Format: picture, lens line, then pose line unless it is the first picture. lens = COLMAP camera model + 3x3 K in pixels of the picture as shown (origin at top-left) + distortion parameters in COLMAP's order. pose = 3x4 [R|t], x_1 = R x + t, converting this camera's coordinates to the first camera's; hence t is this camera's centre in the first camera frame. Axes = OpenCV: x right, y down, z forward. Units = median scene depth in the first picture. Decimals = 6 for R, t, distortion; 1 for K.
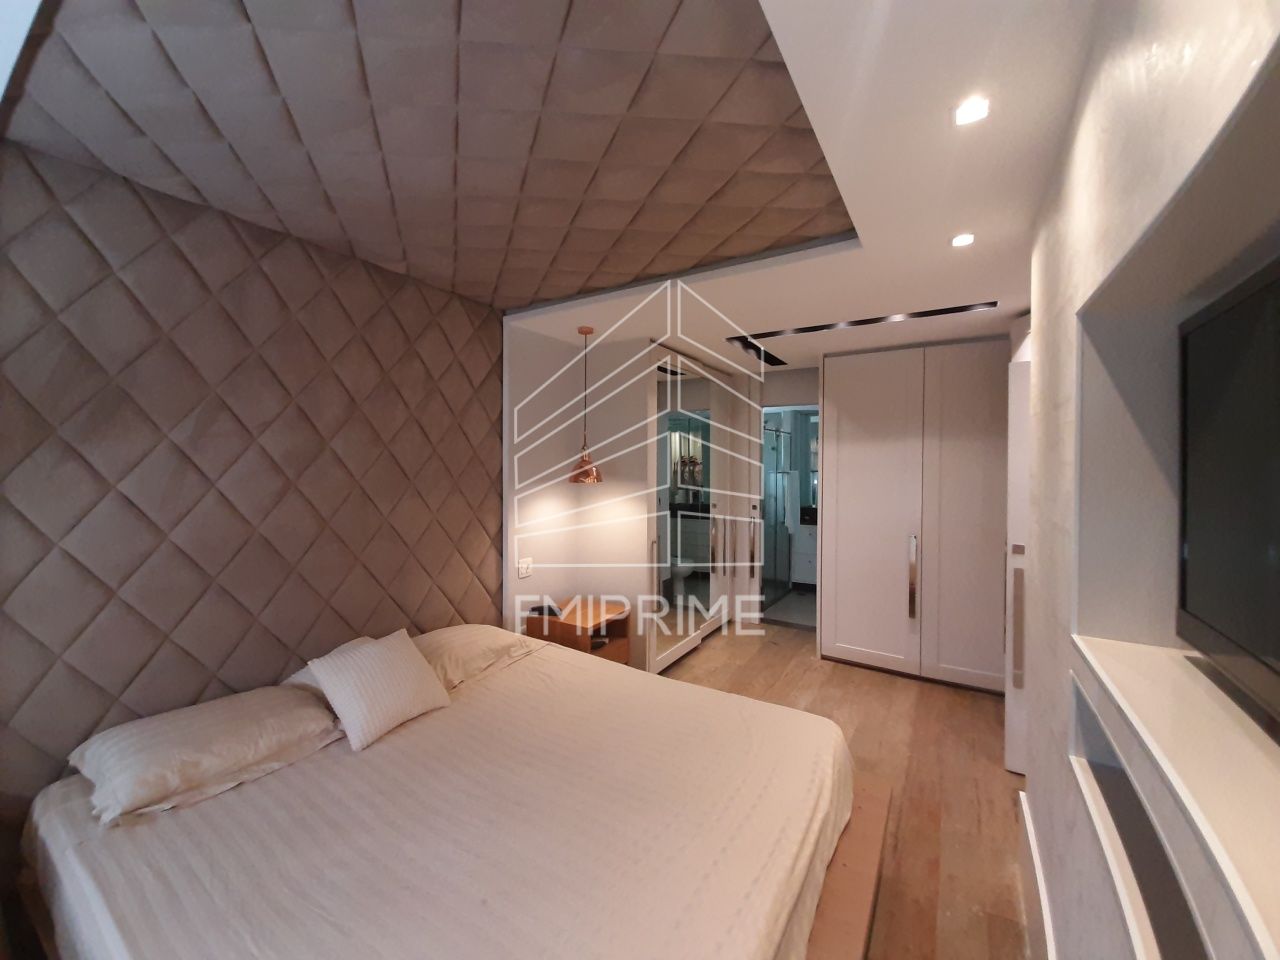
lens RADIAL K [[511.1, 0, 635.6], [0, 511.1, 469.8], [0, 0, 1]] dist [-0.003217, -0.002271]
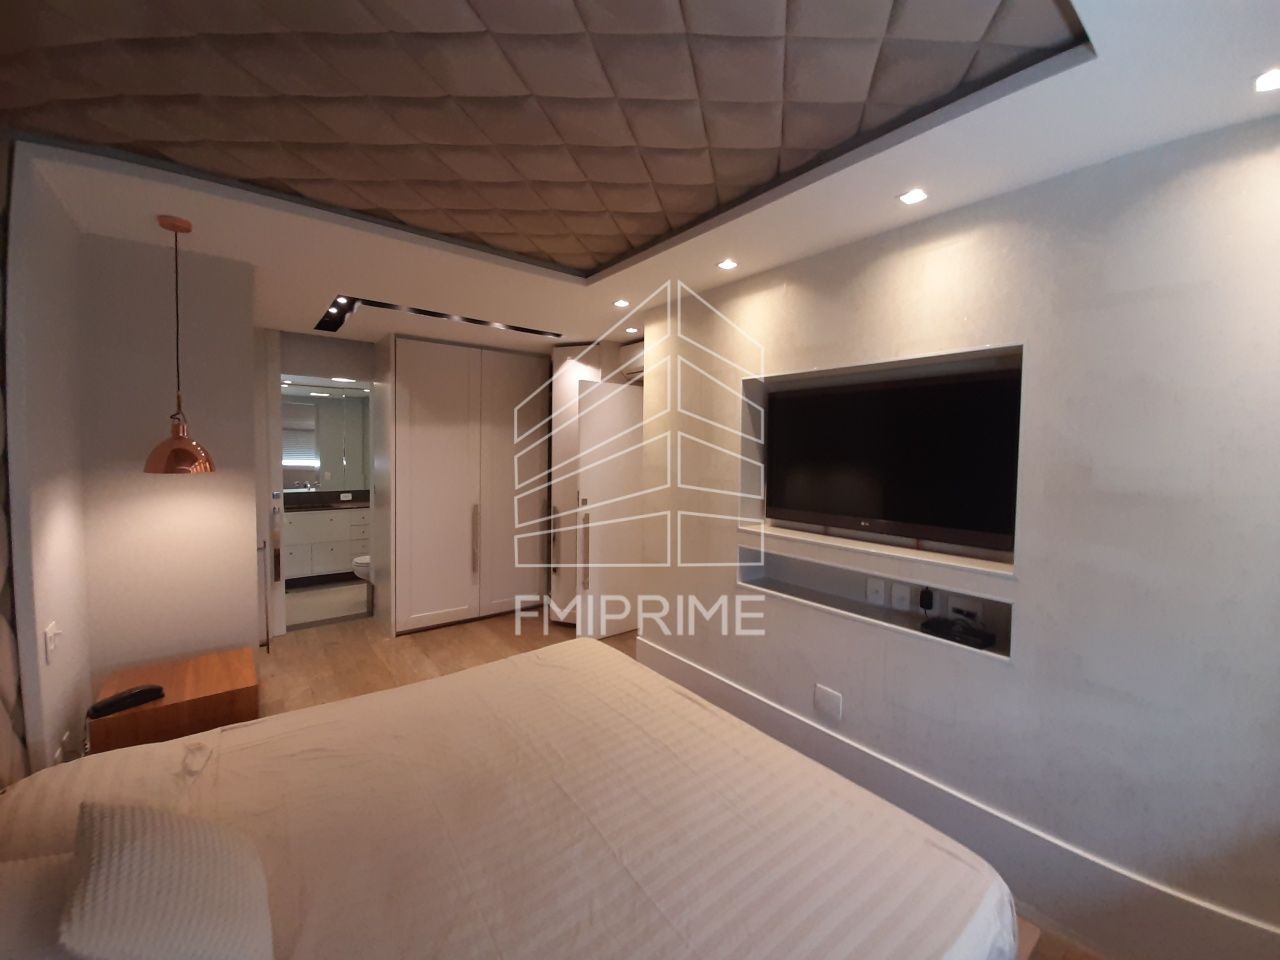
lens RADIAL K [[511.1, 0, 636.7], [0, 511.1, 478.2], [0, 0, 1]] dist [-0.003217, -0.002271]
pose [[0.302017, -0.057576, 0.951562, -0.492135], [-0.001601, 0.998142, 0.060903, -0.008180], [-0.953301, -0.019917, 0.301364, 0.271042]]
